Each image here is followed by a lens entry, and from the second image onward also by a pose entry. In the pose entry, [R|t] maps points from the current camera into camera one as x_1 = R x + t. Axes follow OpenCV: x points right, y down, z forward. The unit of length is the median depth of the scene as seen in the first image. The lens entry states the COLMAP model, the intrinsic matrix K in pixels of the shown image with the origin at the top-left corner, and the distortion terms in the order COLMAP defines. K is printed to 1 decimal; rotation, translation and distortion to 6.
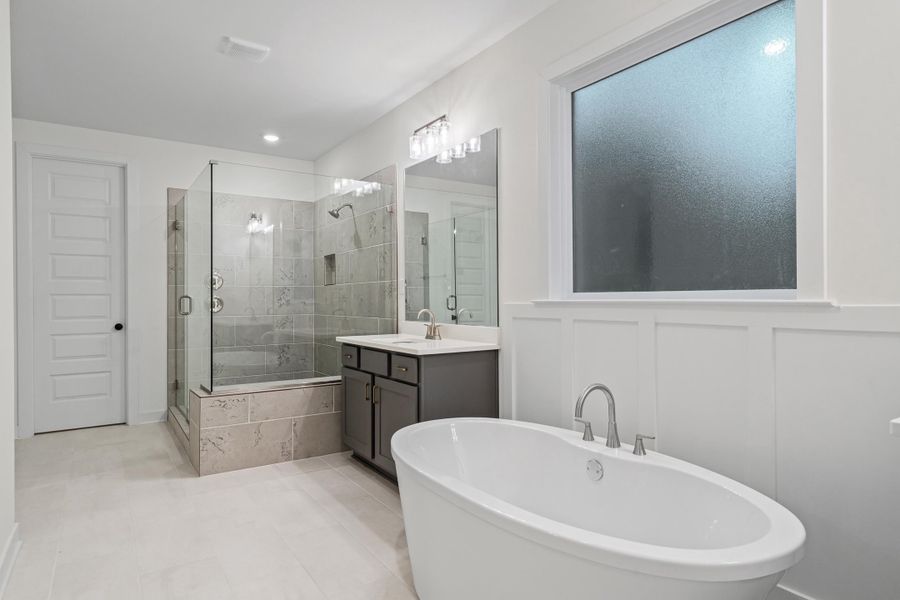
lens RADIAL K [[516.2, 0, 450.0], [0, 516.2, 300.0], [0, 0, 1]] dist [0.000102, 0.000230]
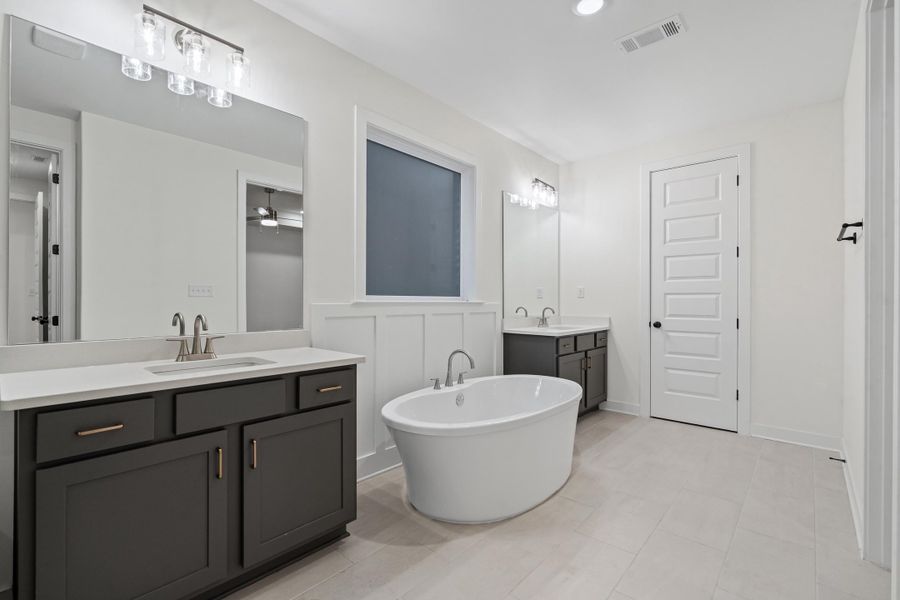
lens RADIAL K [[404.8, 0, 445.3], [0, 404.8, 301.4], [0, 0, 1]] dist [-0.000360, 0.000313]
pose [[-0.242933, -0.002601, 0.970040, -0.823406], [-0.005598, 0.999984, 0.001279, -0.000979], [-0.970027, -0.005120, -0.242943, 1.112747]]
